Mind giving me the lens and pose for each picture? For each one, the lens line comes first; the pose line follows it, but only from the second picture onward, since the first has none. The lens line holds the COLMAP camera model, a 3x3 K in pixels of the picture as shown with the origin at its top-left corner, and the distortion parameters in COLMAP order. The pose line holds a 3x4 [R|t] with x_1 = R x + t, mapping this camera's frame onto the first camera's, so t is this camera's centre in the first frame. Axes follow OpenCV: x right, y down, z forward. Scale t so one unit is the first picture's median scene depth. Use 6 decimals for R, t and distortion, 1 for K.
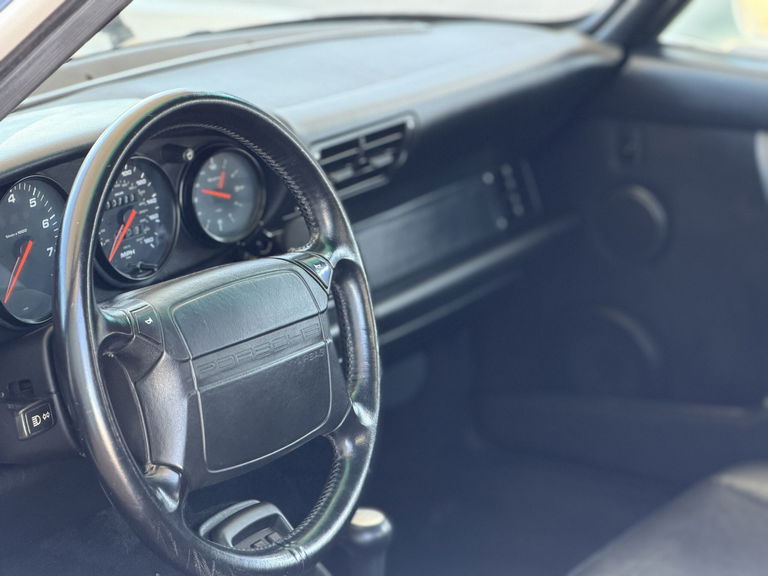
lens RADIAL K [[2340.5, 0, 384.0], [0, 2340.5, 288.0], [0, 0, 1]] dist [0.164490, 1.108488]
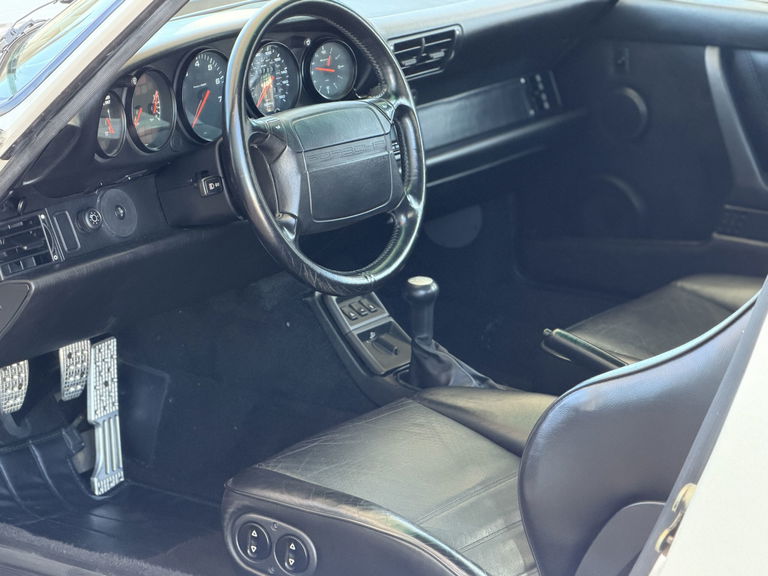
lens RADIAL K [[2416.7, 0, 384.0], [0, 2416.7, 288.0], [0, 0, 1]] dist [0.216307, 1.157414]
pose [[0.997296, 0.006594, -0.073194, 0.091712], [-0.007926, 0.999808, -0.017926, 0.142331], [0.073061, 0.018457, 0.997157, -0.641569]]
